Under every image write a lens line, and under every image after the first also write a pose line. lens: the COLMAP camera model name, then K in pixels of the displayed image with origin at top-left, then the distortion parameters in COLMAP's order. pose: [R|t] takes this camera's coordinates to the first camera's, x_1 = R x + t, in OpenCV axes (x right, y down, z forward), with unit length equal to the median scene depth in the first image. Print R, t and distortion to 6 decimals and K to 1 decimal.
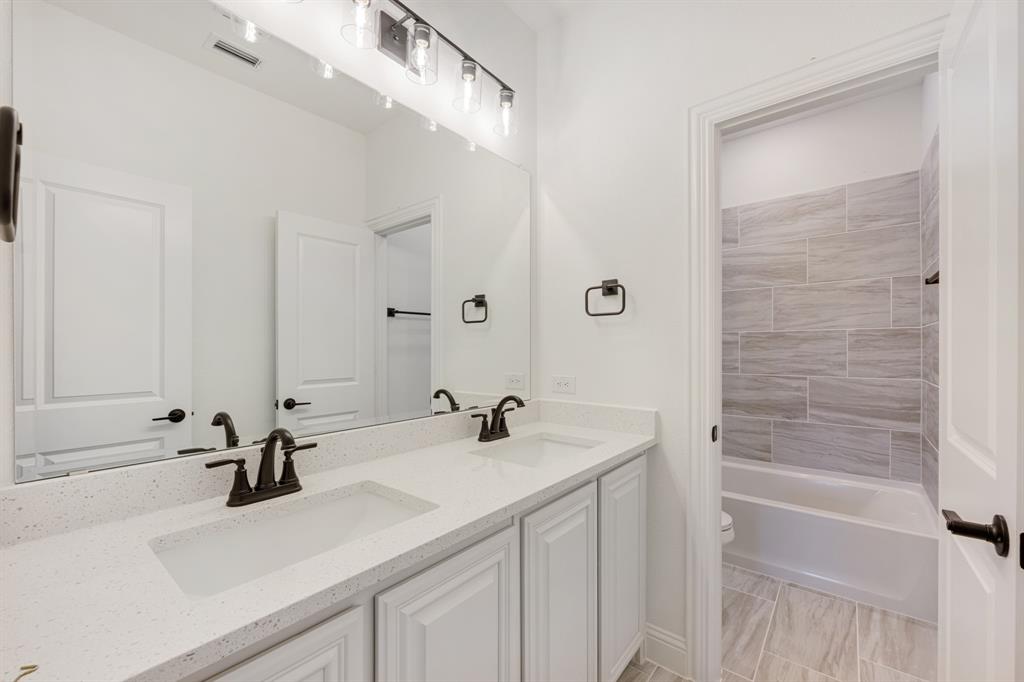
lens RADIAL K [[418.6, 0, 511.8], [0, 418.6, 345.9], [0, 0, 1]] dist [-0.004389, -0.000558]
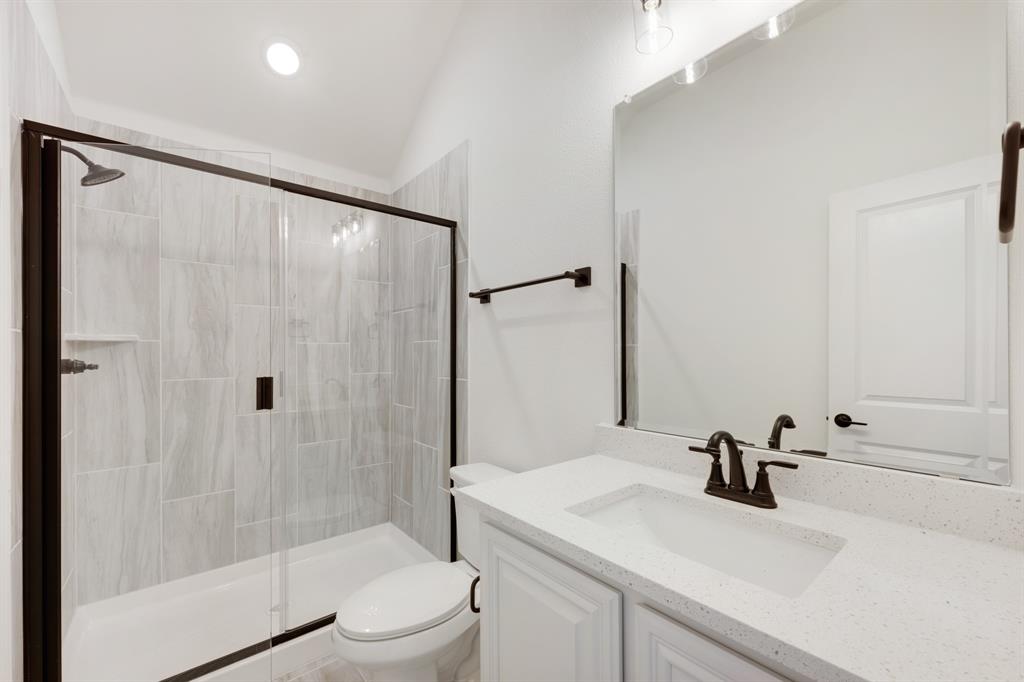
lens RADIAL K [[418.6, 0, 511.6], [0, 418.6, 344.6], [0, 0, 1]] dist [-0.004389, -0.000558]
pose [[-0.172553, -0.016952, -0.984854, 0.528988], [-0.001479, 0.999855, -0.016951, 0.005784], [0.984999, -0.001468, -0.172554, 0.662817]]
